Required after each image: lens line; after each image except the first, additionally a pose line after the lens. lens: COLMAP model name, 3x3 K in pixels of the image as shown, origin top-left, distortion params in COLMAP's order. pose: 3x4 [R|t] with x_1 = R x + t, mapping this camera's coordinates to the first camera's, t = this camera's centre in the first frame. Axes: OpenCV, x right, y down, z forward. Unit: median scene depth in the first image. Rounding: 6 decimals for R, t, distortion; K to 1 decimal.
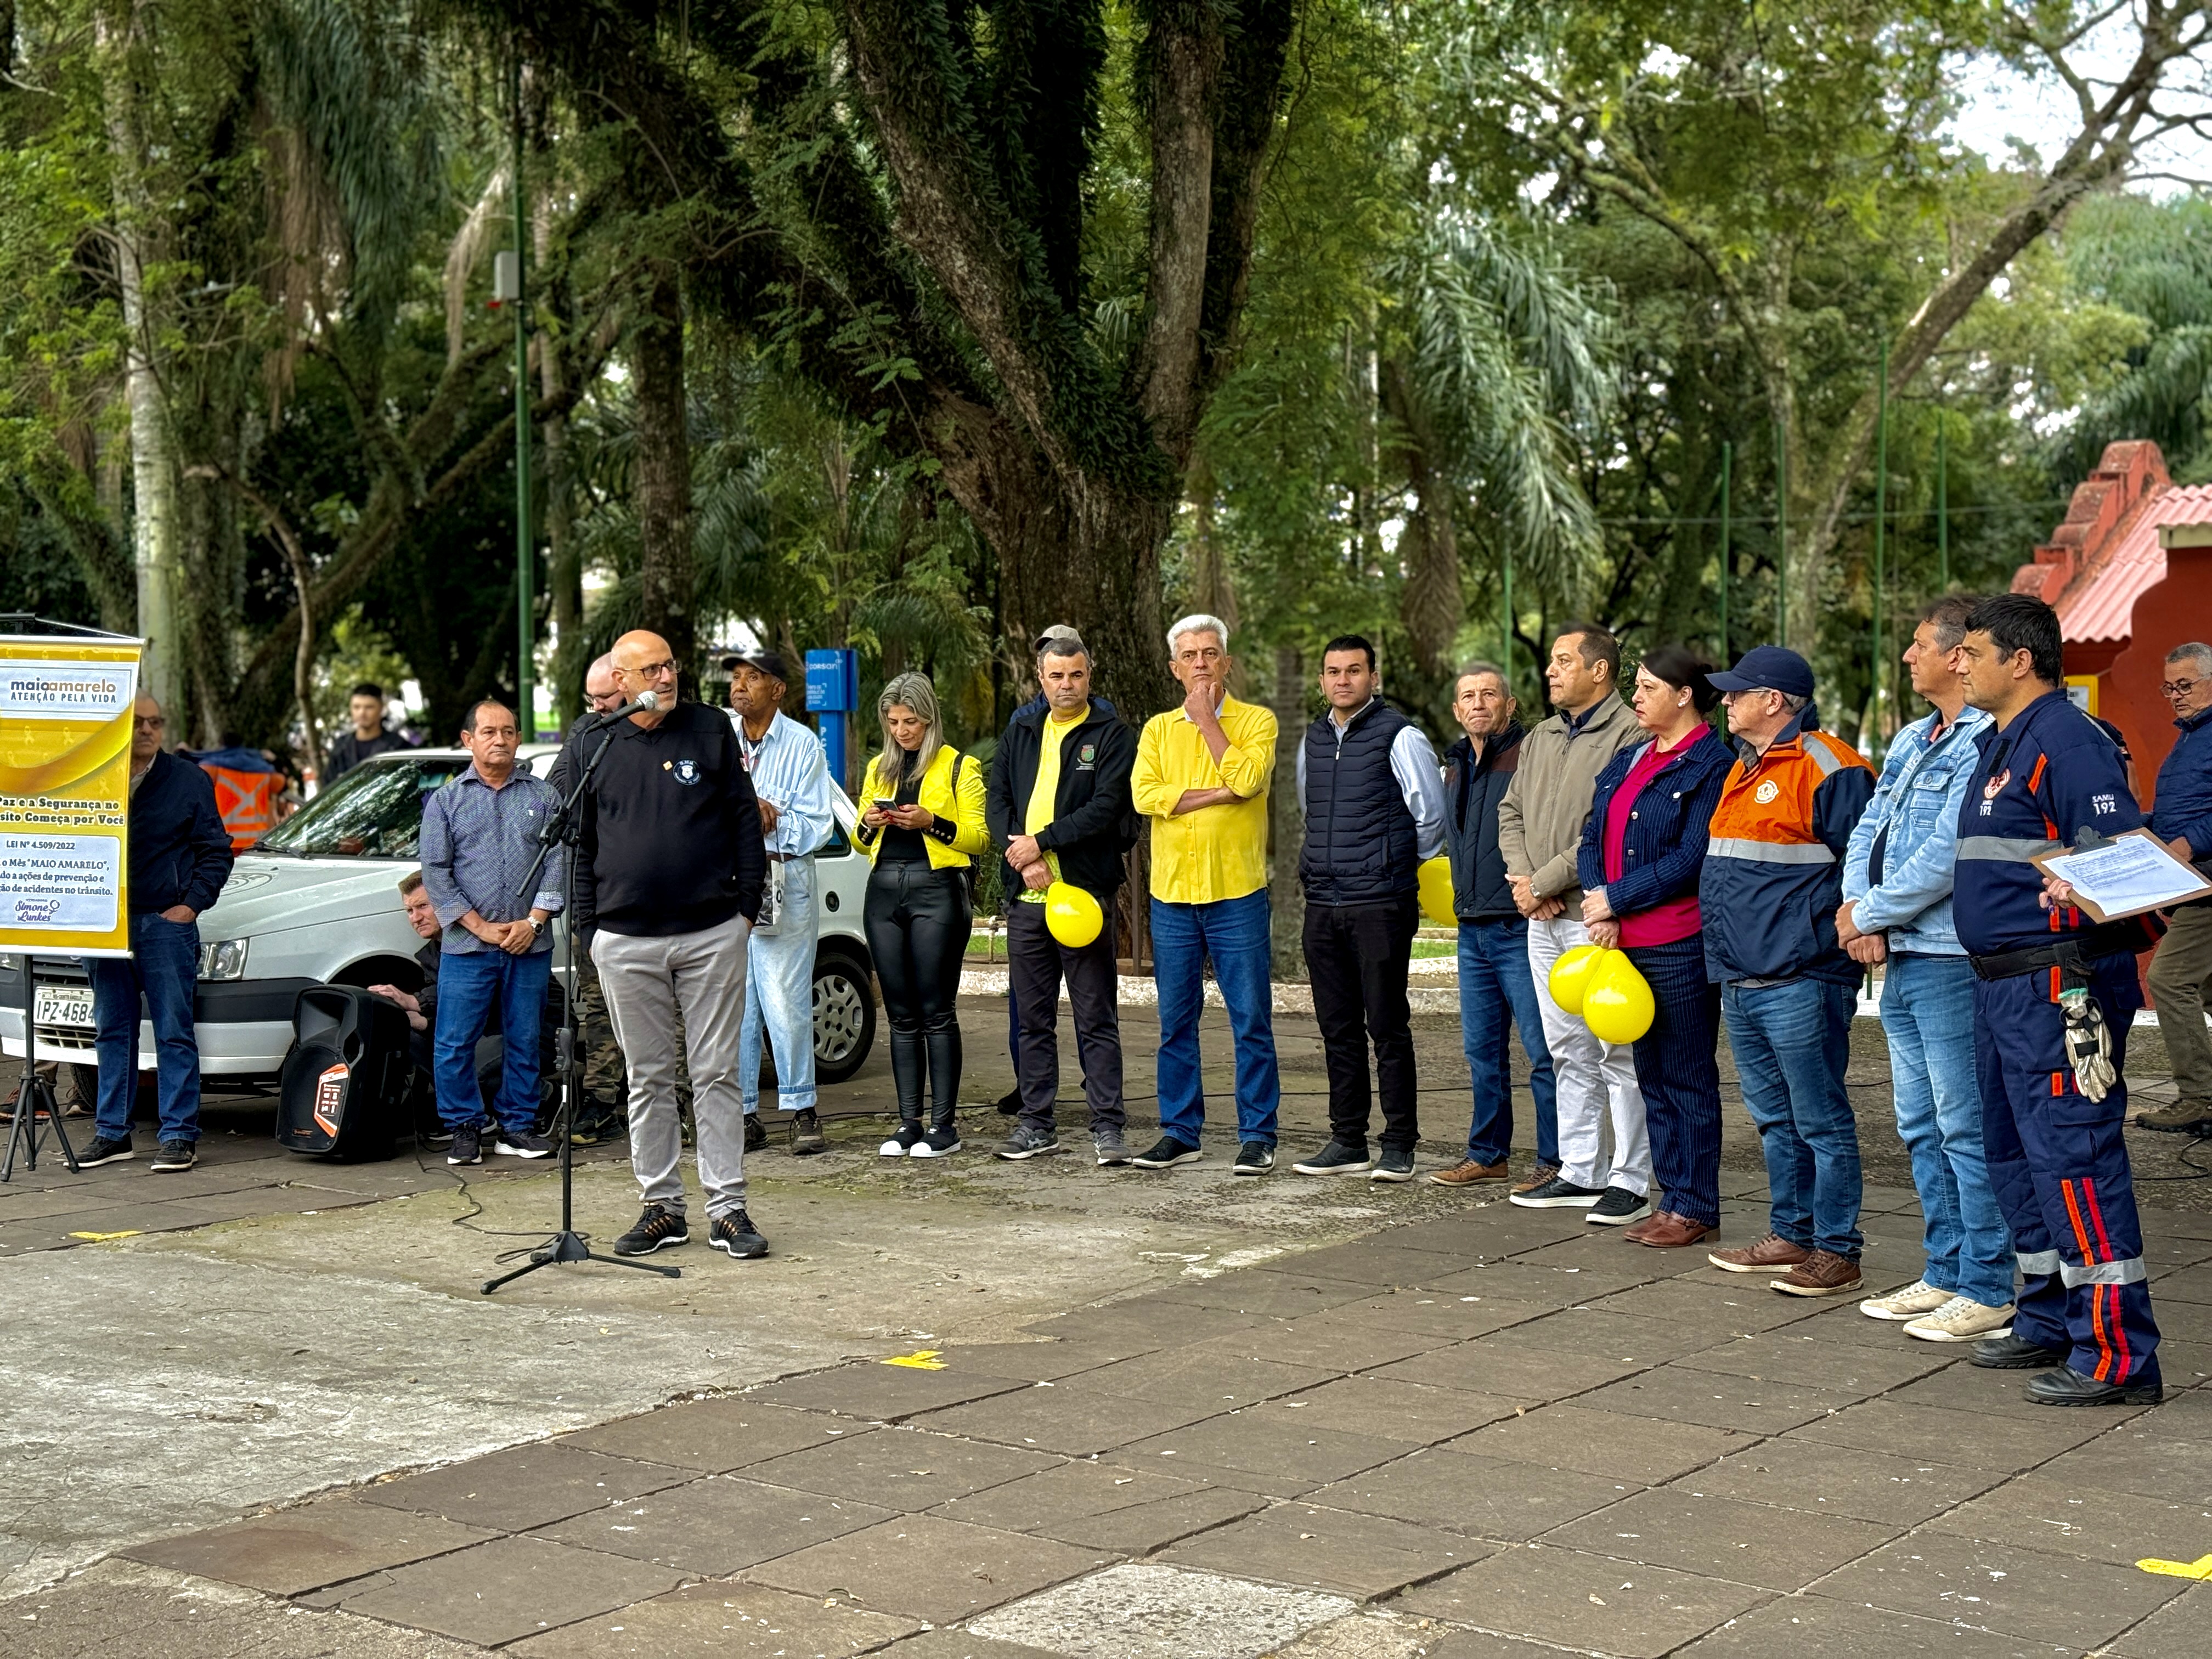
lens RADIAL K [[3091.8, 0, 1106.8], [0, 3091.8, 828.9], [0, 0, 1]] dist [-0.009719, 0.000000]
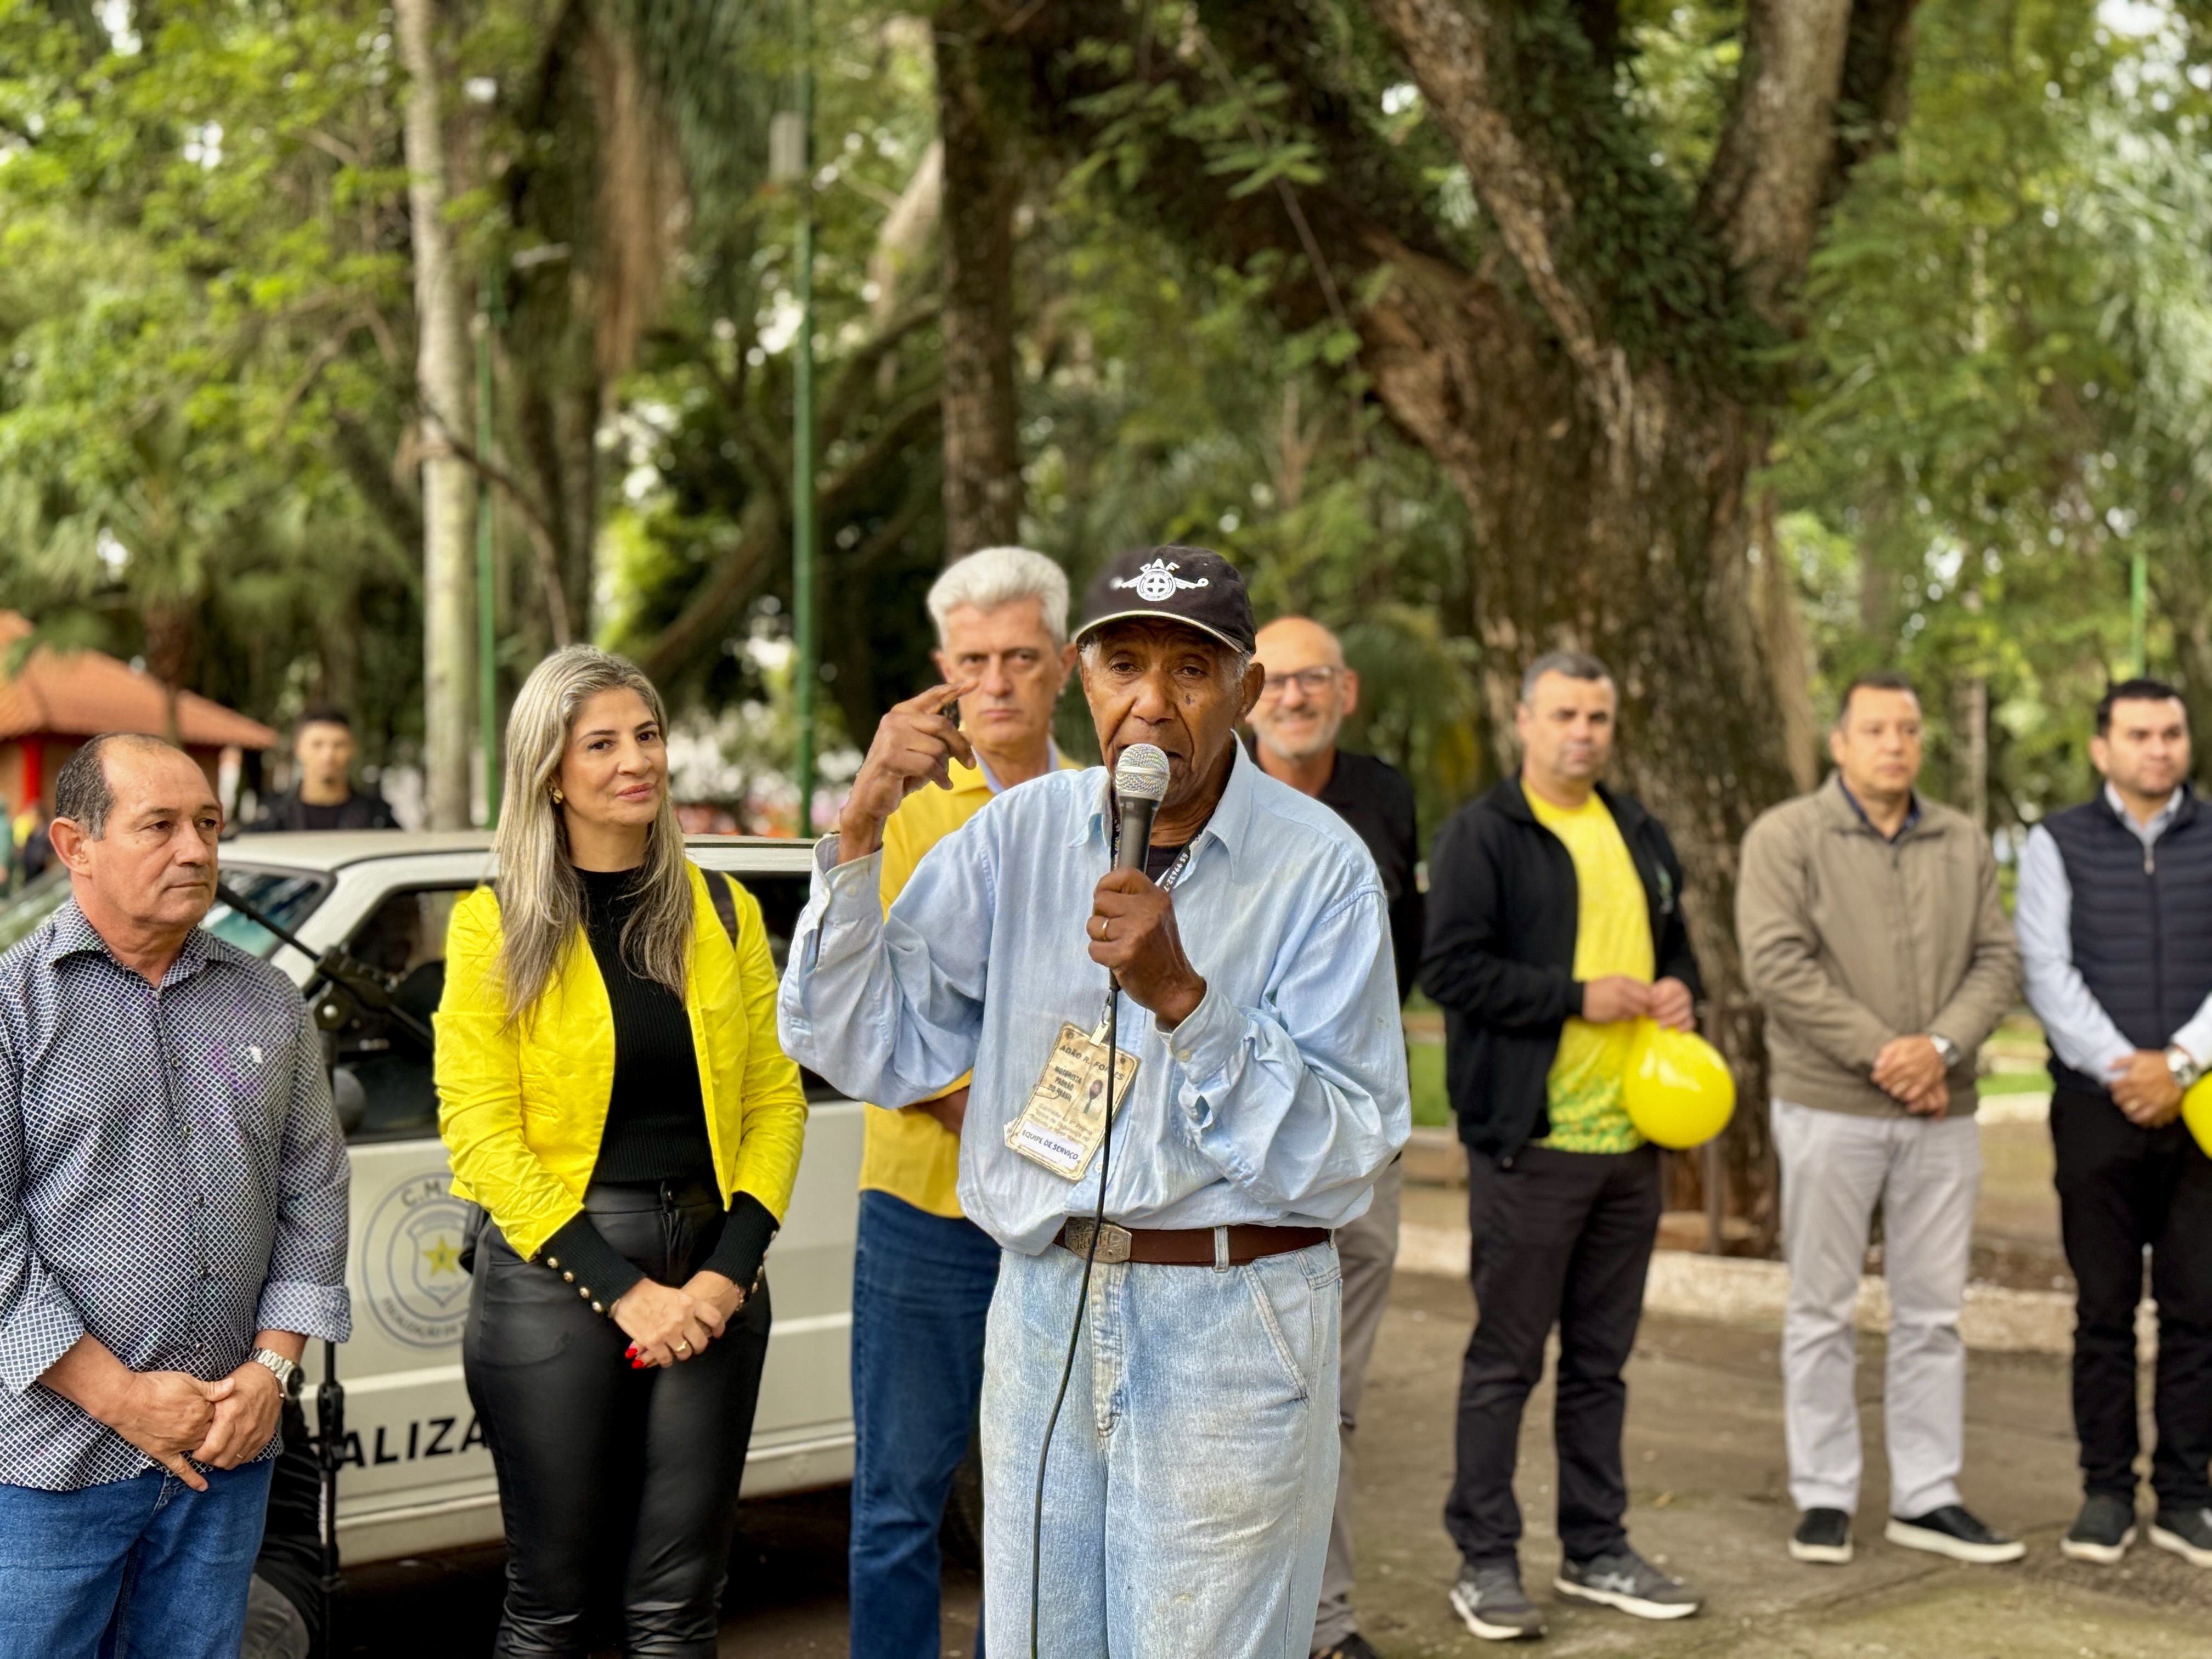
lens RADIAL K [[3091.8, 0, 1101.9], [0, 3091.8, 831.5], [0, 0, 1]] dist [-0.009719, 0.000000]
pose [[0.987328, 0.018586, -0.157598, -0.010835], [-0.021397, 0.999640, -0.016160, -0.016485], [0.157241, 0.019327, 0.987371, 0.416564]]
